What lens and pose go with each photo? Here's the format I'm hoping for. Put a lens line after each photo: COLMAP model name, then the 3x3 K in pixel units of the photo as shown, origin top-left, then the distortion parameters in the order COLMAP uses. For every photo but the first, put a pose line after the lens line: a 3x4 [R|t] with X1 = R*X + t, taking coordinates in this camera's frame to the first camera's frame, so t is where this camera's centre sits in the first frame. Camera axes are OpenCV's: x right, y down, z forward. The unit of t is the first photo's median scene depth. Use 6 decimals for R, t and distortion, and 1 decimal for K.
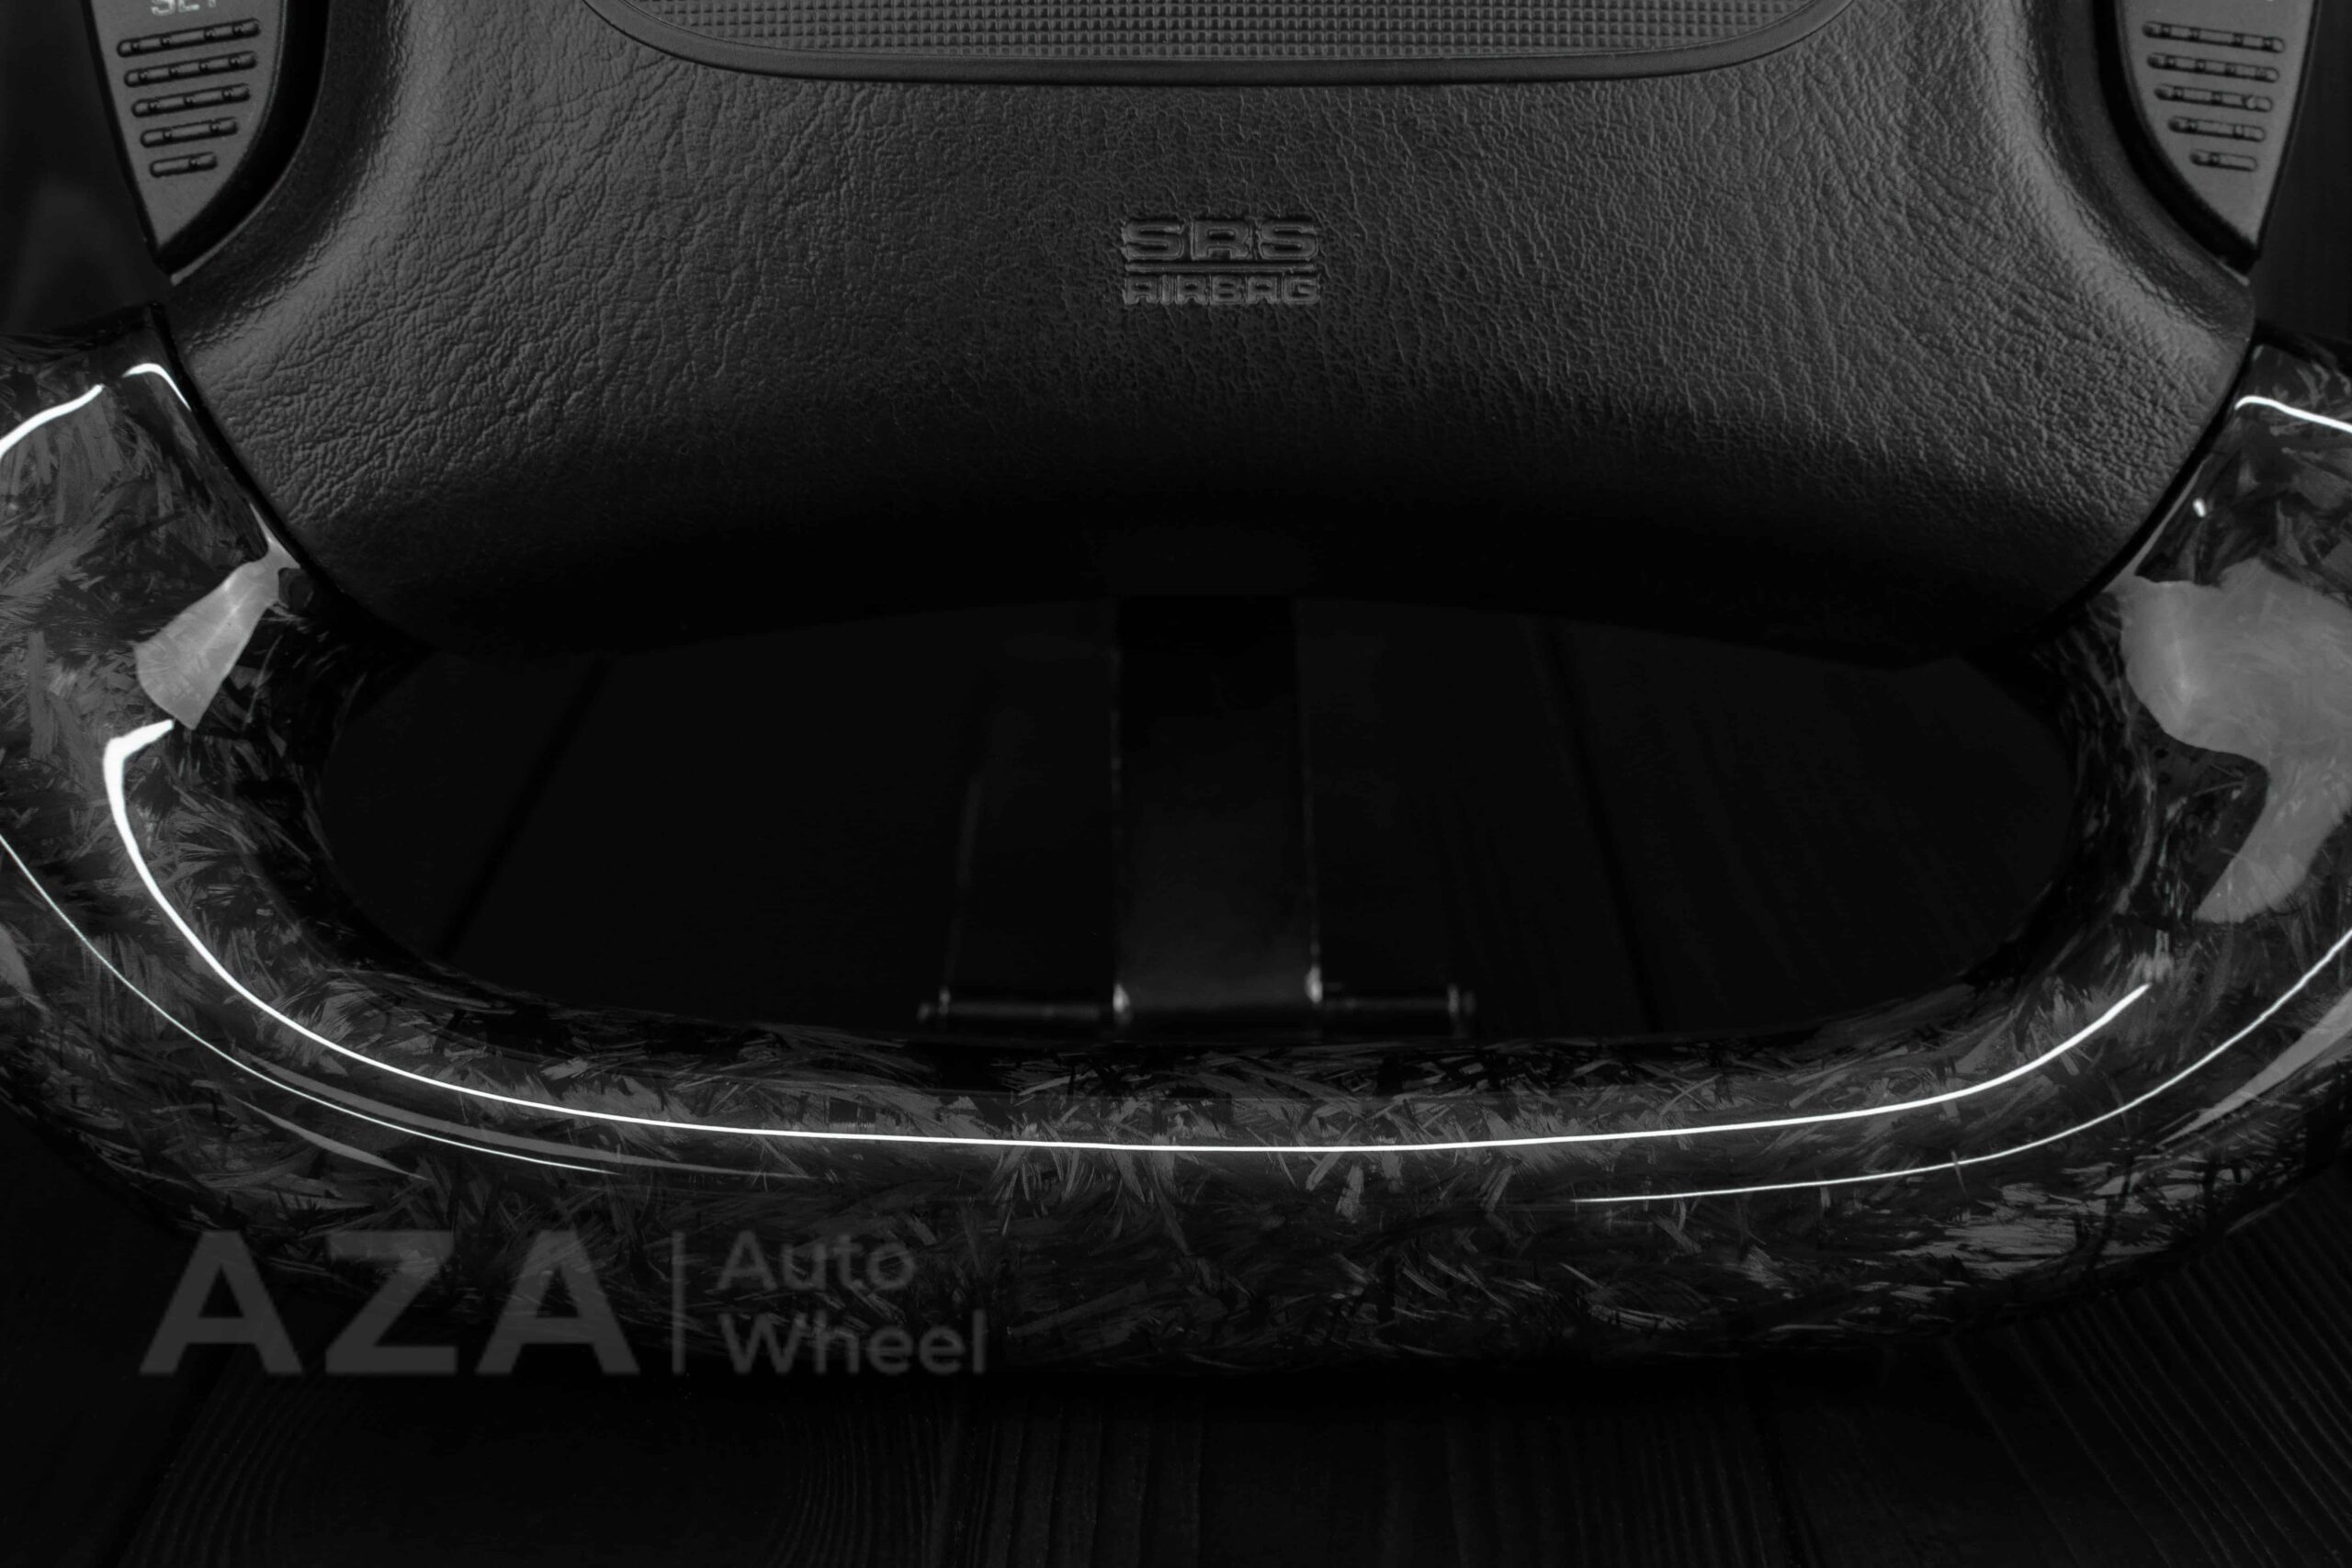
lens RADIAL K [[3578.2, 0, 1182.9], [0, 3578.2, 783.5], [0, 0, 1]] dist [-0.210468, 0.127089]
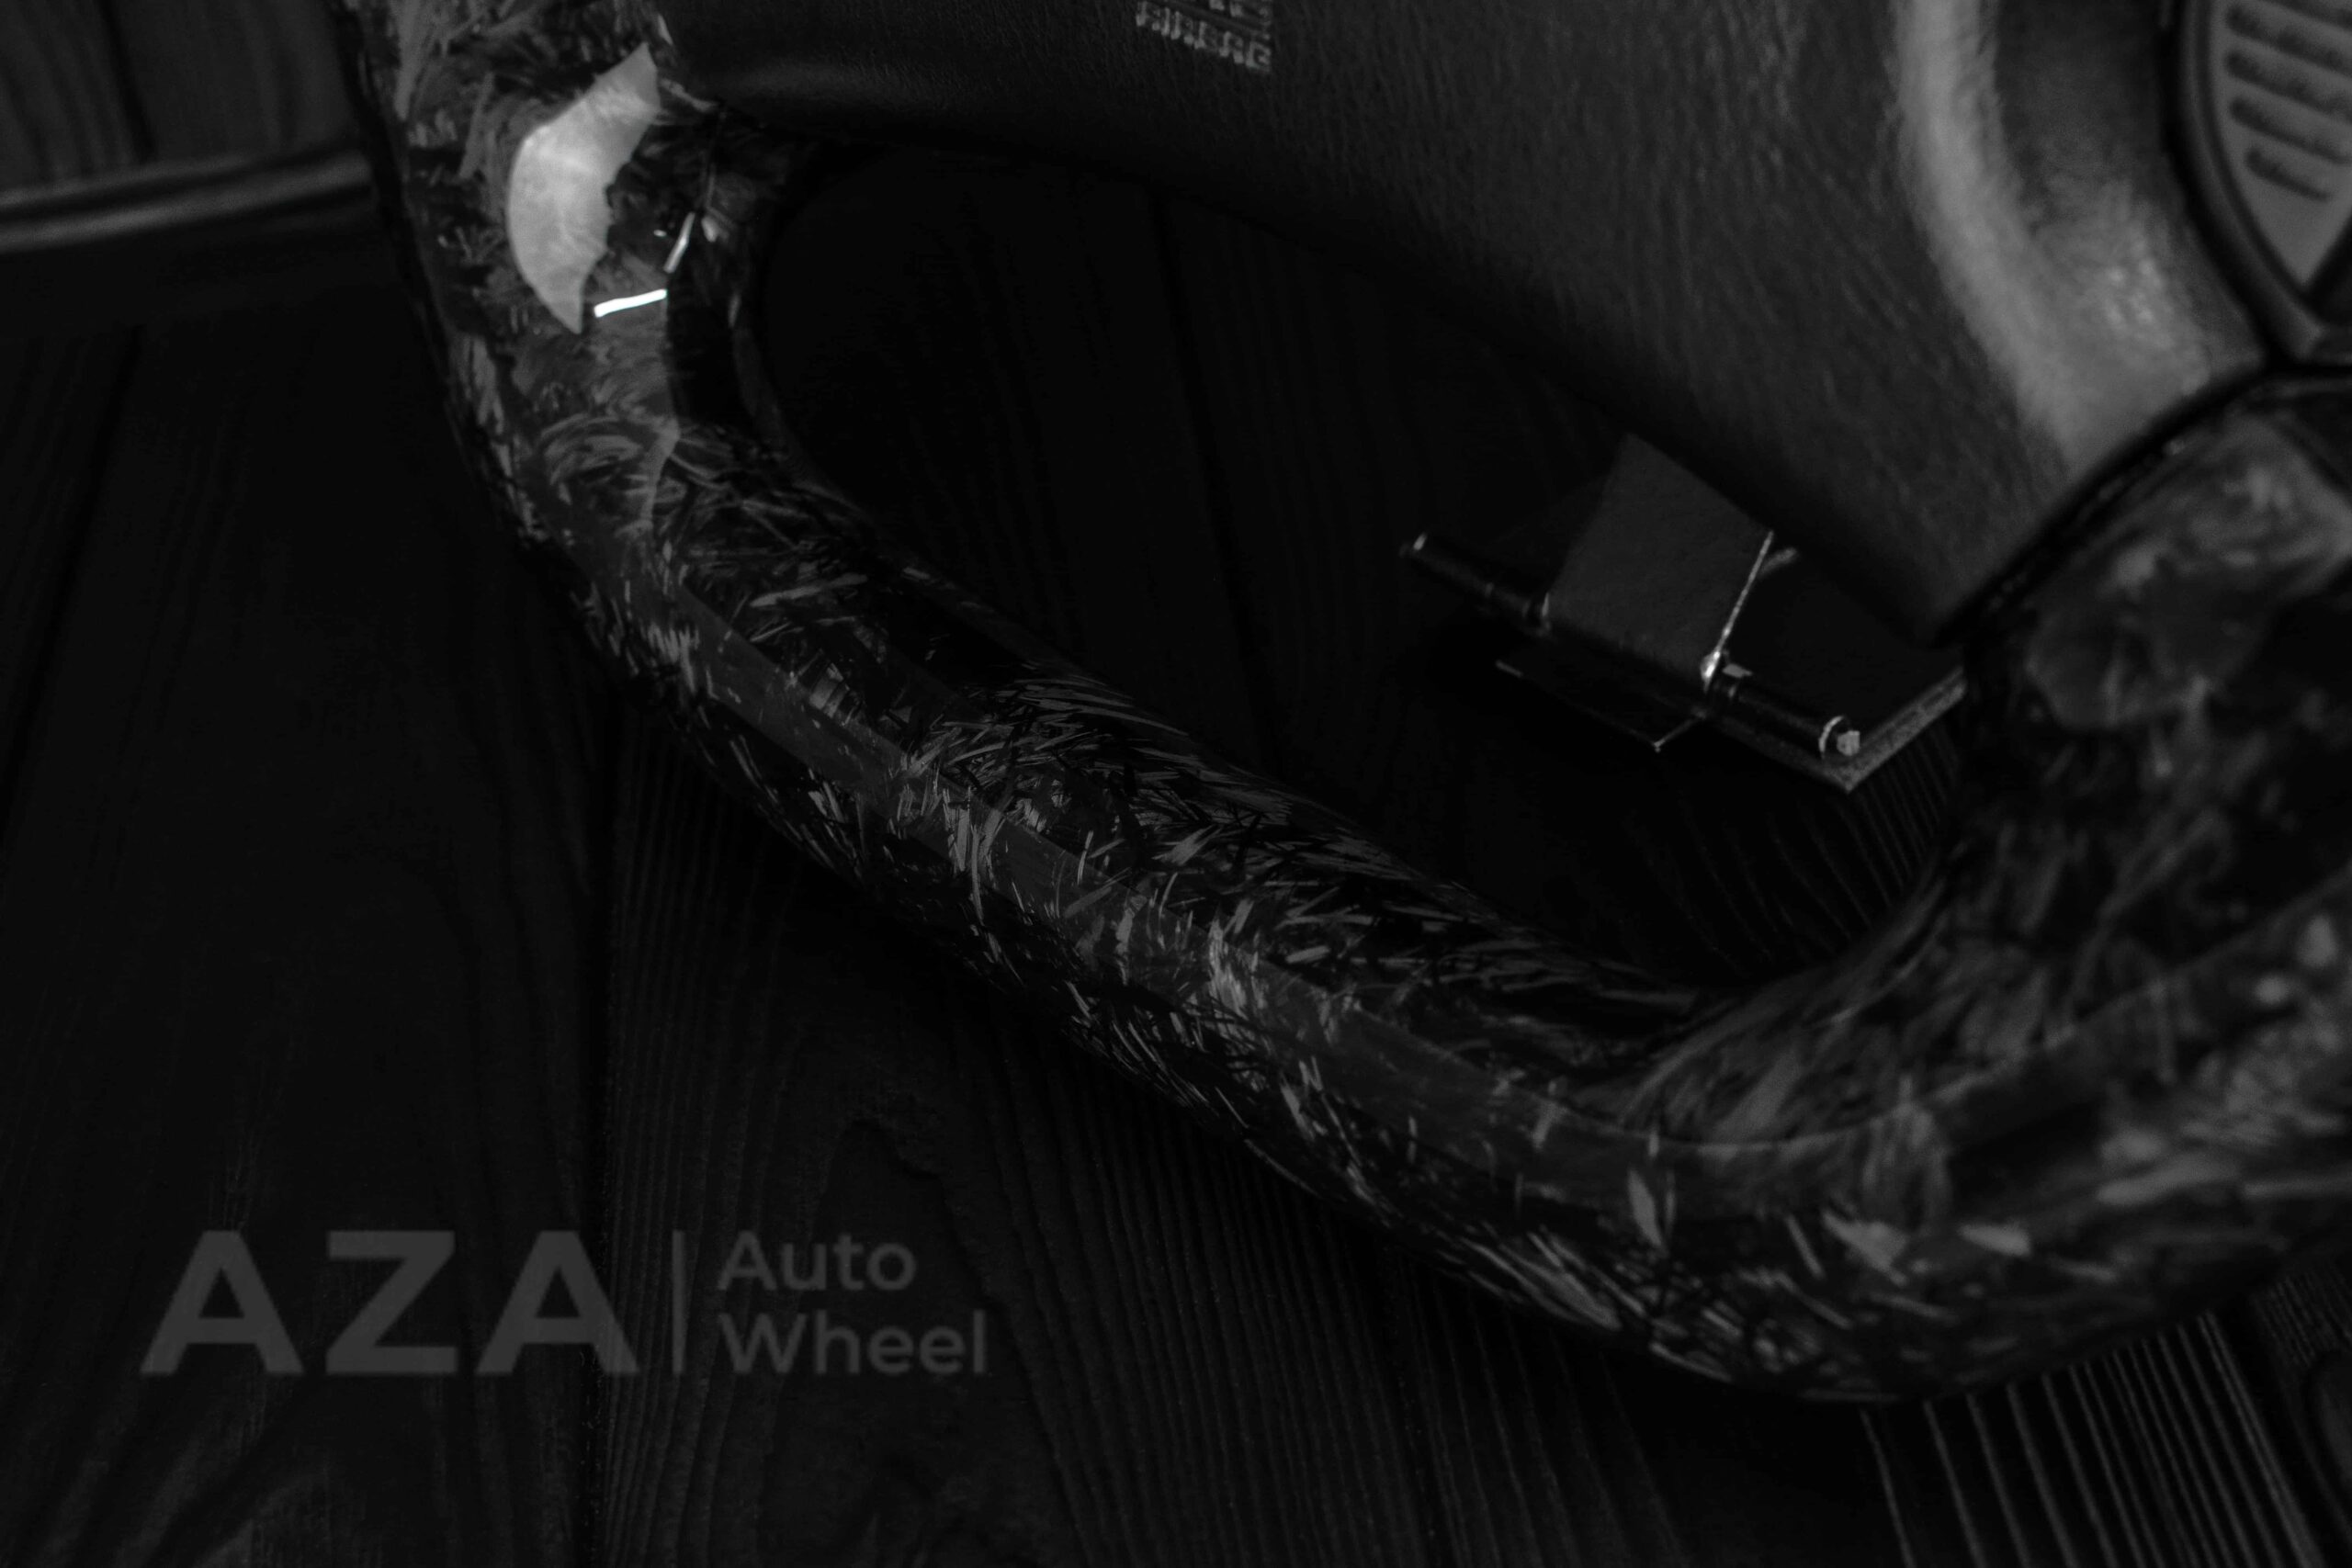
lens RADIAL K [[3619.3, 0, 1175.1], [0, 3619.3, 772.6], [0, 0, 1]] dist [-0.212451, 0.165798]
pose [[0.640727, 0.391879, -0.660227, 0.717056], [-0.138132, 0.904735, 0.402956, -0.345809], [0.755241, -0.166987, 0.633819, 0.351029]]
